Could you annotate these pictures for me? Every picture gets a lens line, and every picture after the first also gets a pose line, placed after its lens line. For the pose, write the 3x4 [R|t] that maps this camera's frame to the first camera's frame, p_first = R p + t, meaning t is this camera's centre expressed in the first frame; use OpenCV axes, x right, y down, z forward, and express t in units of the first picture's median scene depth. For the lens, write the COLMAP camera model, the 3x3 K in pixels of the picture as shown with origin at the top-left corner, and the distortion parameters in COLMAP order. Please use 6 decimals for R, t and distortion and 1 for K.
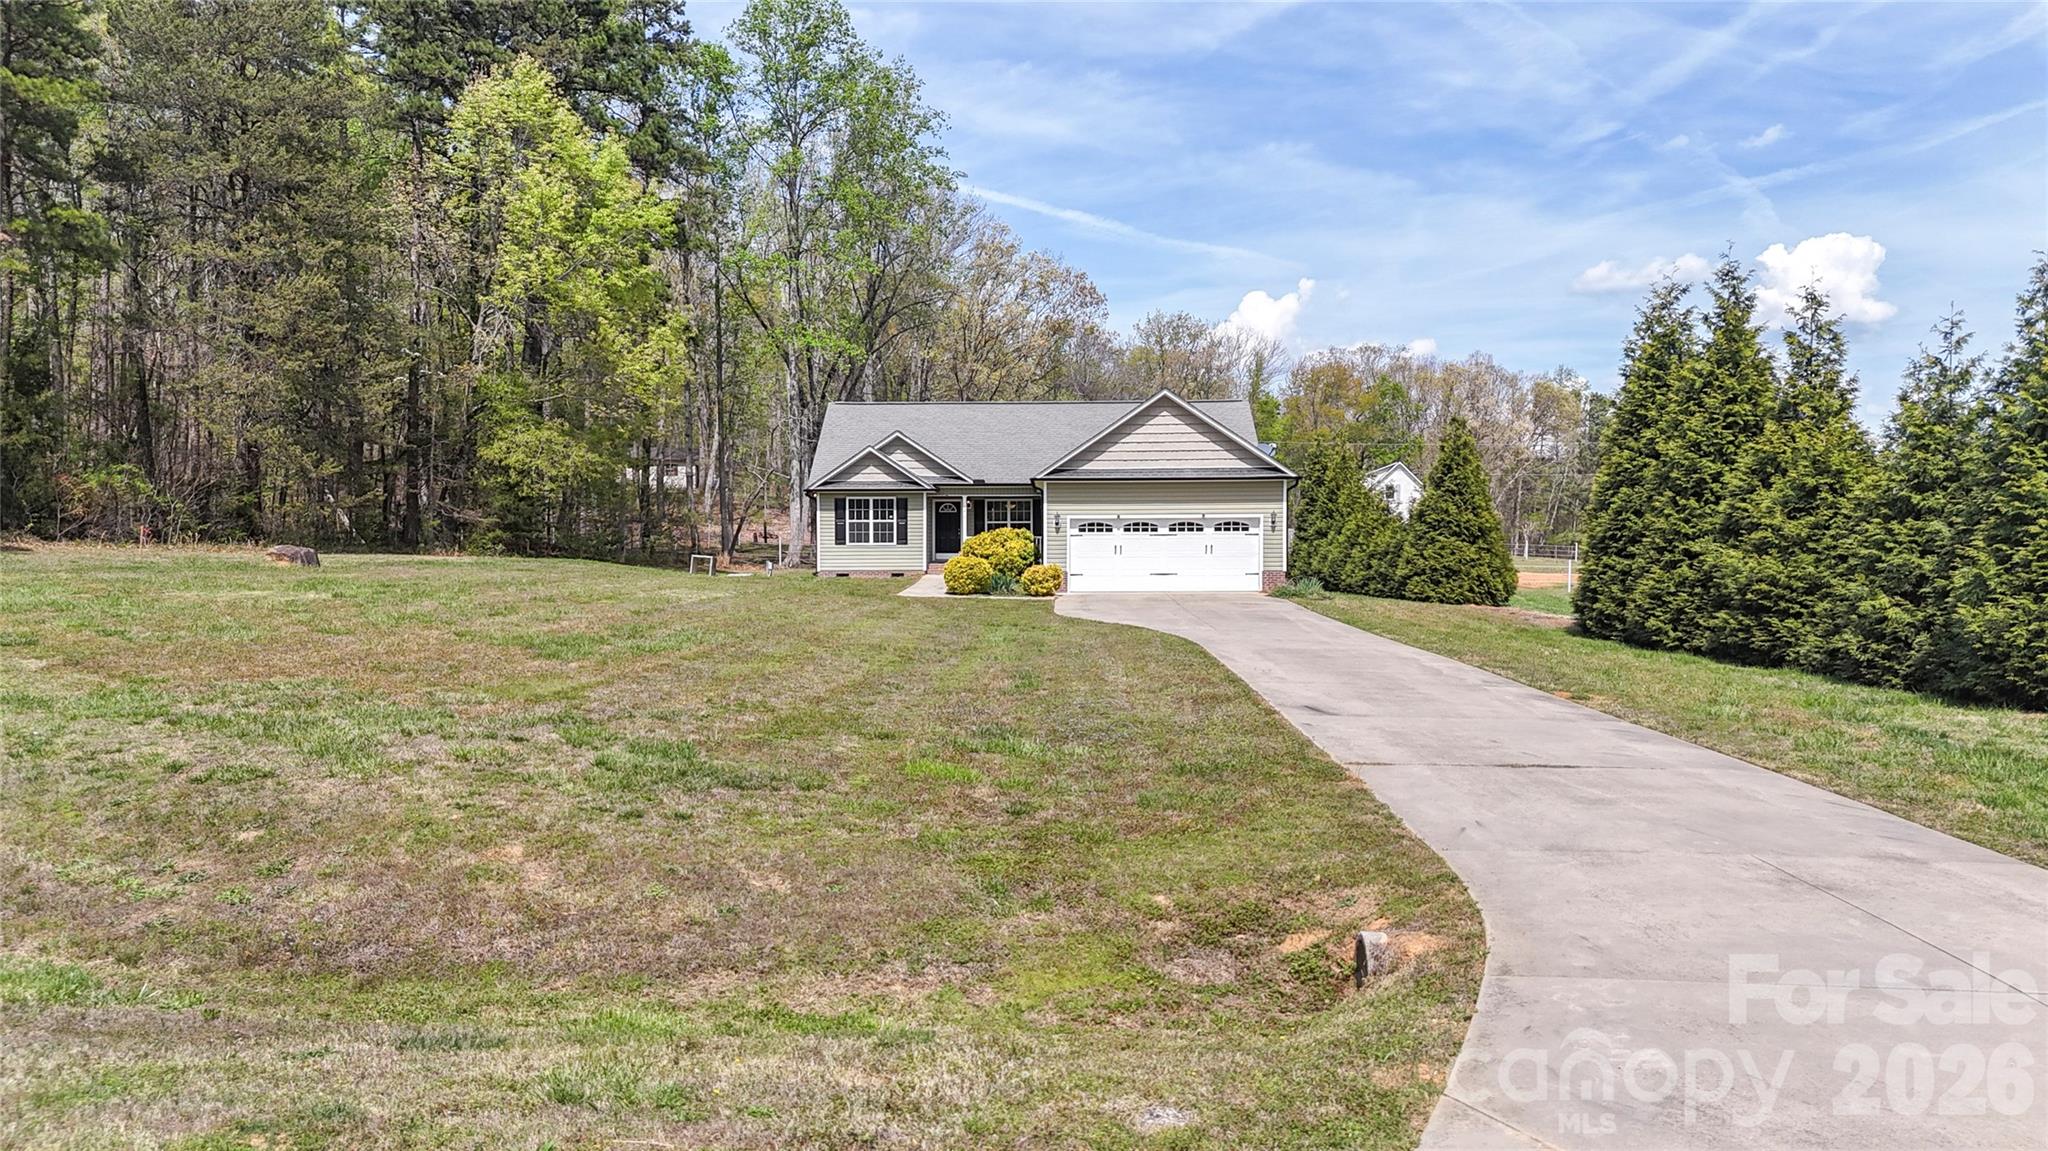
lens RADIAL K [[1491.0, 0, 1017.6], [0, 1491.0, 577.6], [0, 0, 1]] dist [0.097791, -0.097558]
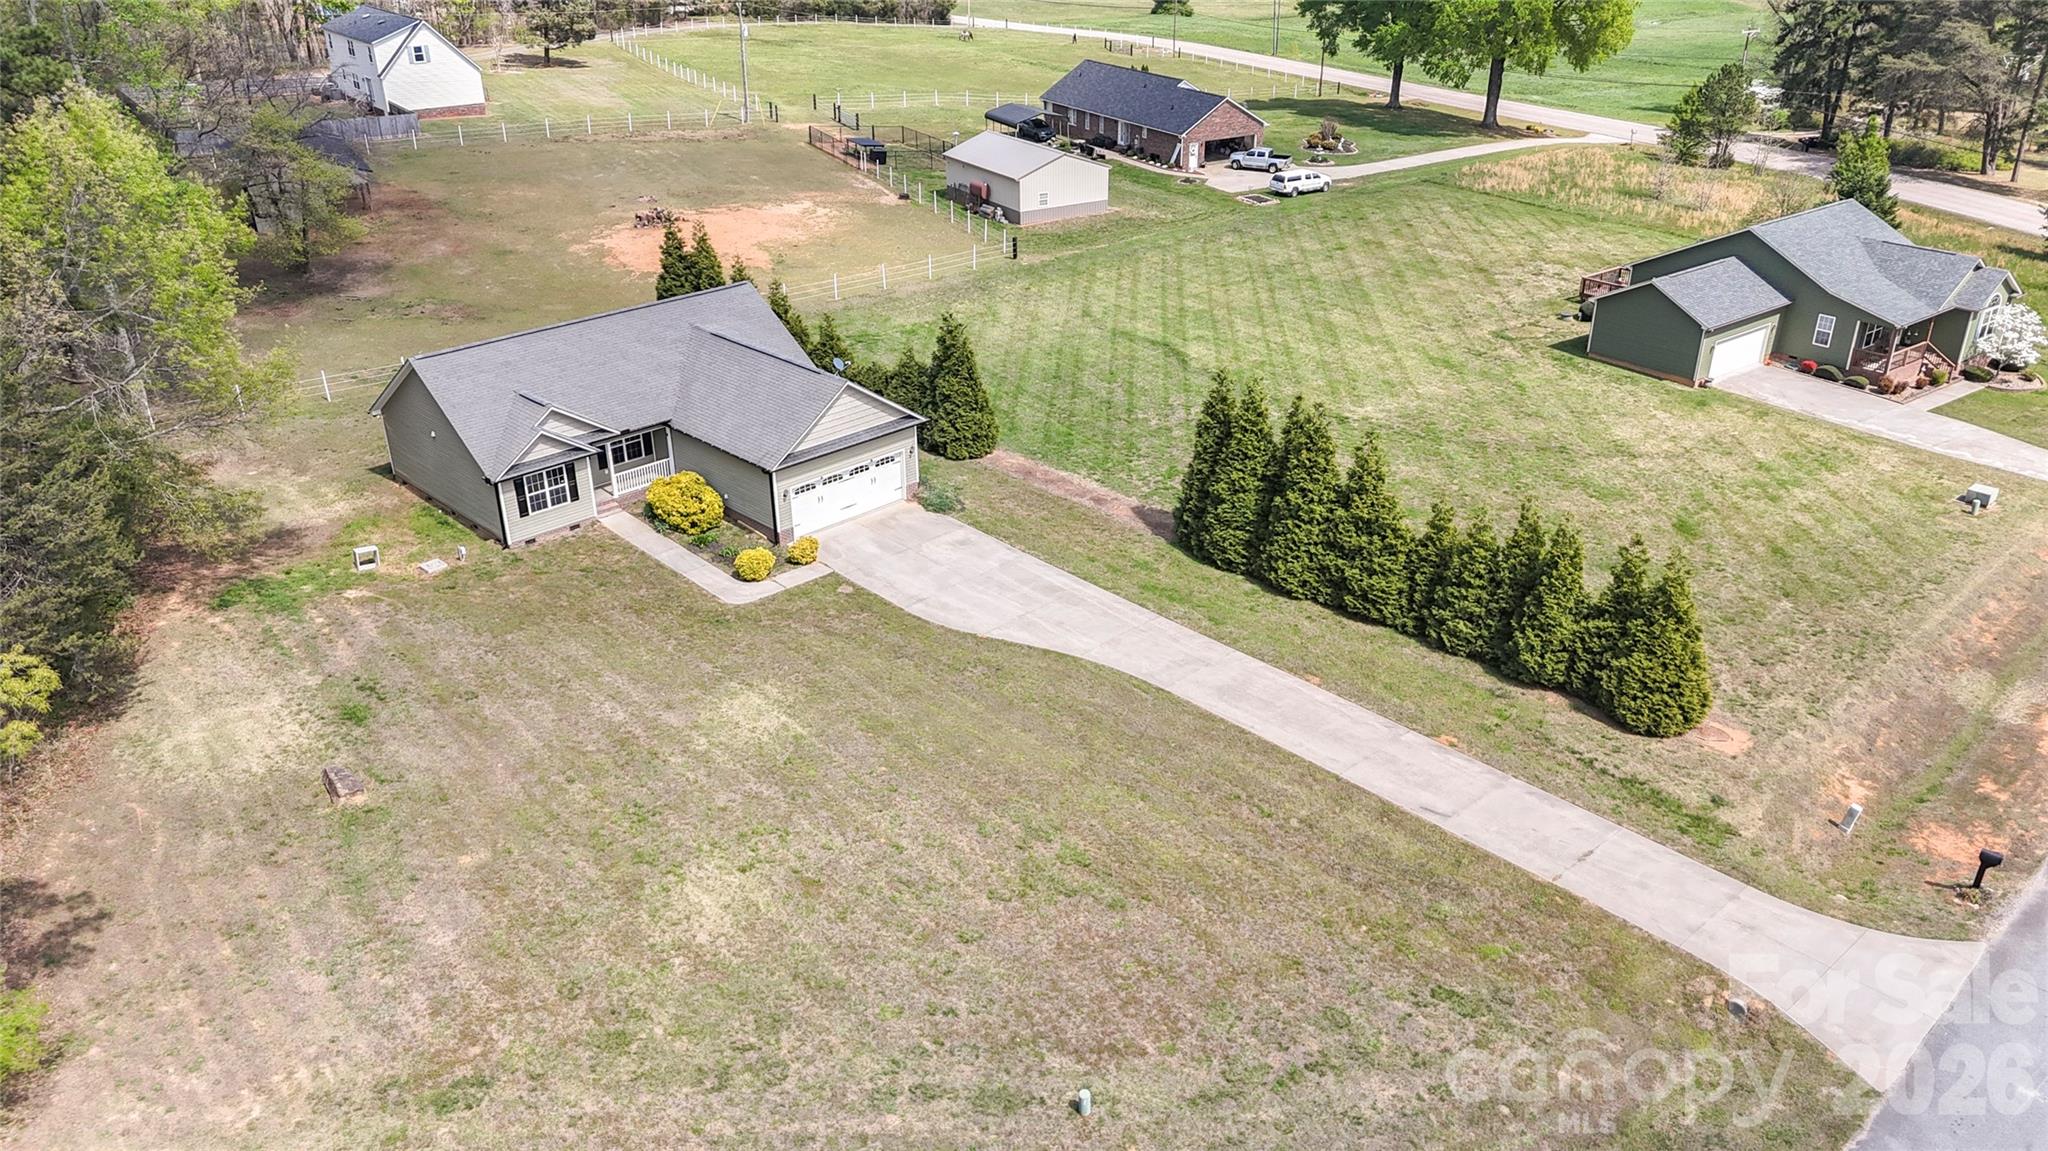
lens RADIAL K [[1491.0, 0, 1017.6], [0, 1491.0, 577.6], [0, 0, 1]] dist [0.097791, -0.097558]
pose [[0.696309, -0.325317, 0.639784, -0.600687], [0.021759, 0.900541, 0.434226, -0.465101], [-0.717413, -0.288434, 0.634133, 0.003133]]
